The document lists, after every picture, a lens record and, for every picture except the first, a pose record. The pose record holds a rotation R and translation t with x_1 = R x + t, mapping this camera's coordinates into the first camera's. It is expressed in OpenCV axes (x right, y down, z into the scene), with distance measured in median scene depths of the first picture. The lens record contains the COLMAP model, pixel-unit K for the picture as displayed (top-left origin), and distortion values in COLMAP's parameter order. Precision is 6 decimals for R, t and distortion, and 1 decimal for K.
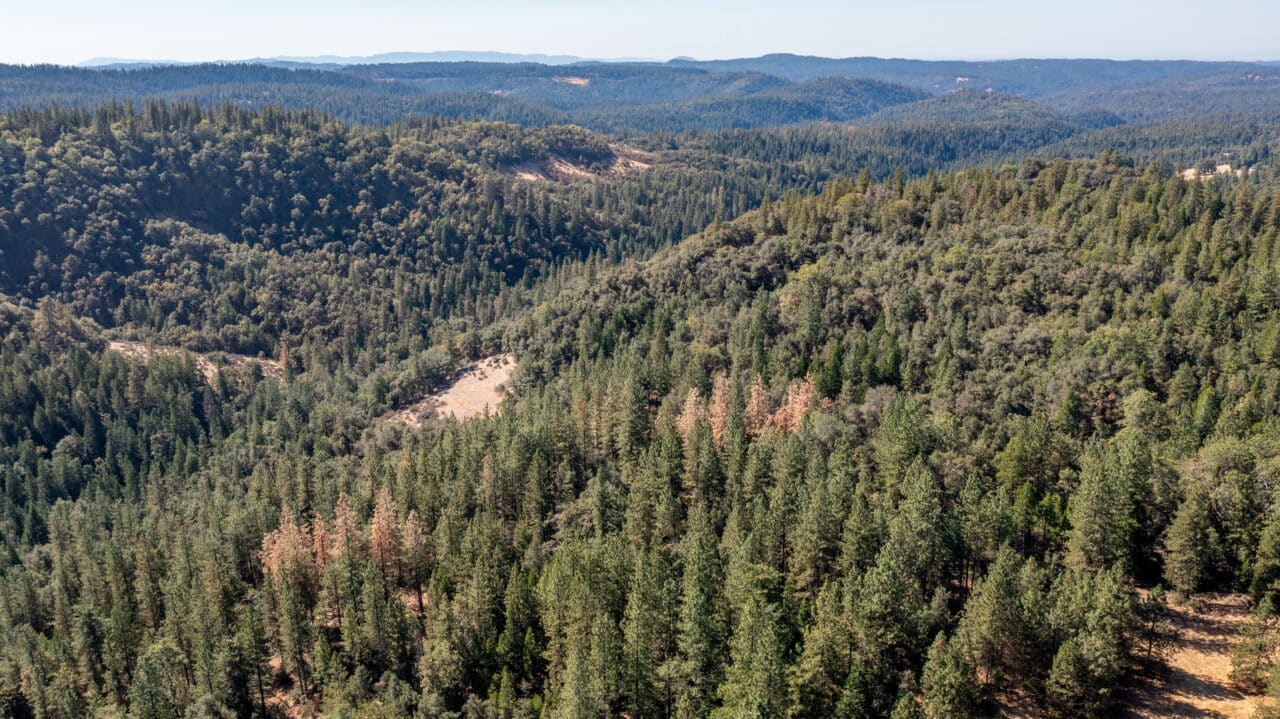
lens RADIAL K [[1019.9, 0, 640.0], [0, 1019.9, 359.5], [0, 0, 1]] dist [-0.013130, -0.004703]
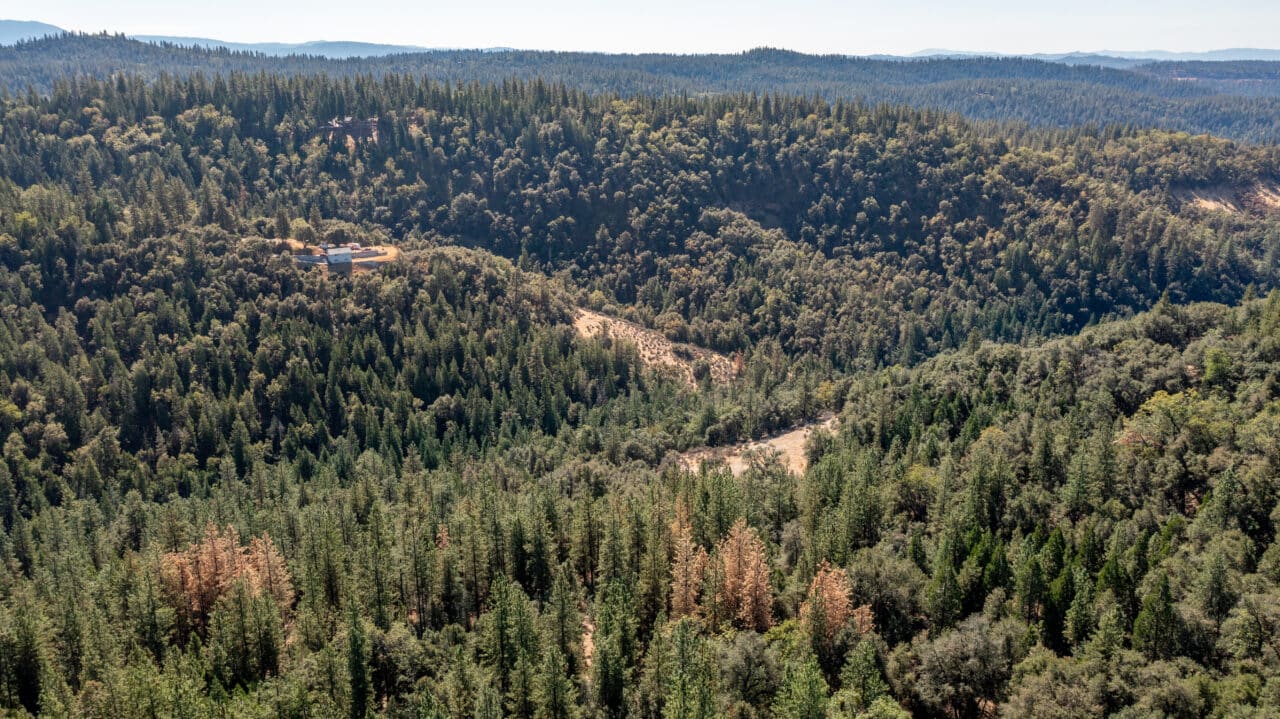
lens RADIAL K [[1019.9, 0, 640.0], [0, 1019.9, 359.5], [0, 0, 1]] dist [-0.013130, -0.004703]
pose [[0.744470, 0.203878, -0.635766, 0.144197], [-0.200176, 0.976588, 0.078771, -0.045770], [0.636941, 0.068622, 0.767852, 0.136105]]
